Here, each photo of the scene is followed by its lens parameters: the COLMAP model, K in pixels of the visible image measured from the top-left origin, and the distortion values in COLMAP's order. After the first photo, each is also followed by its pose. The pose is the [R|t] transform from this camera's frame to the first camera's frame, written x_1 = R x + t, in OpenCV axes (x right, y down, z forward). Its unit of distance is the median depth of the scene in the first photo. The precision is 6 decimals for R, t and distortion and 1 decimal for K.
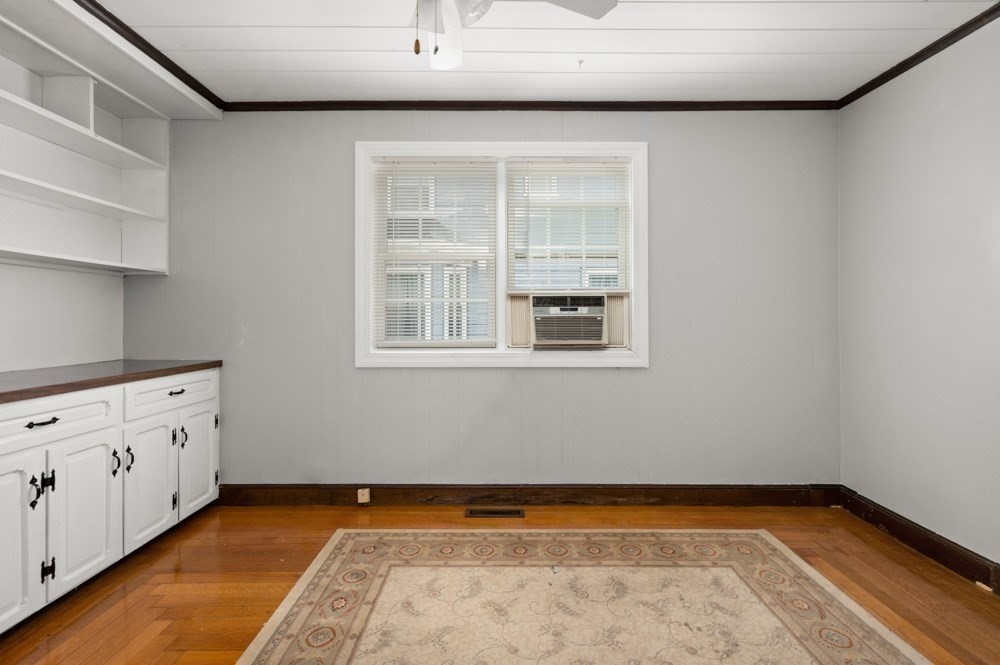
lens RADIAL K [[437.3, 0, 500.7], [0, 437.3, 311.7], [0, 0, 1]] dist [-0.001076, -0.000030]
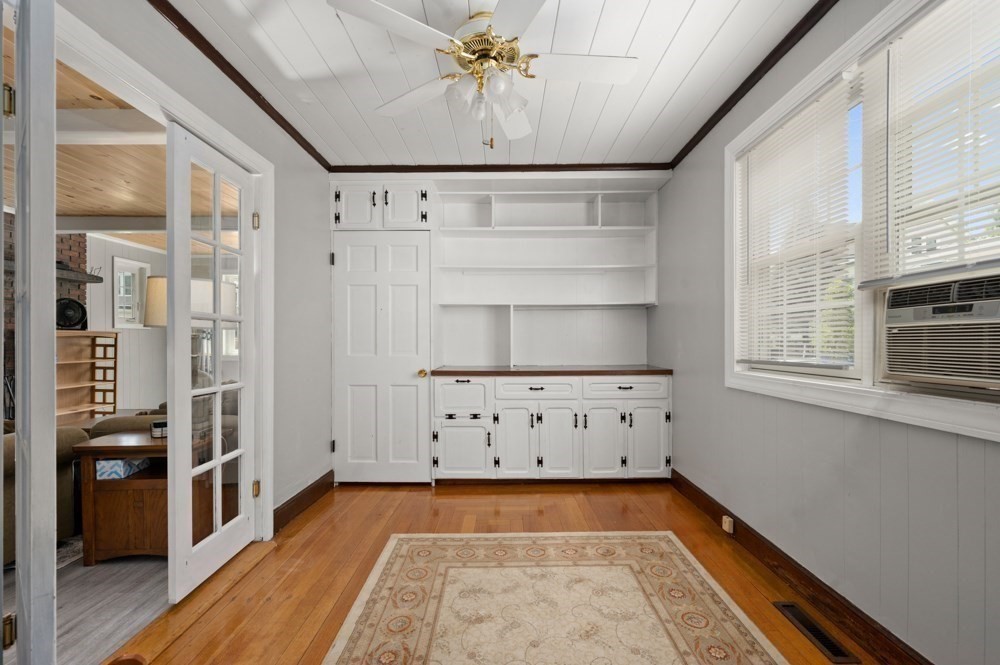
lens RADIAL K [[433.4, 0, 500.0], [0, 433.4, 332.5], [0, 0, 1]] dist [0.000817, 0.000139]
pose [[-0.003458, -0.018177, -0.999829, 0.723251], [0.028443, 0.999428, -0.018269, 0.016374], [0.999589, -0.028501, -0.002939, 0.611605]]
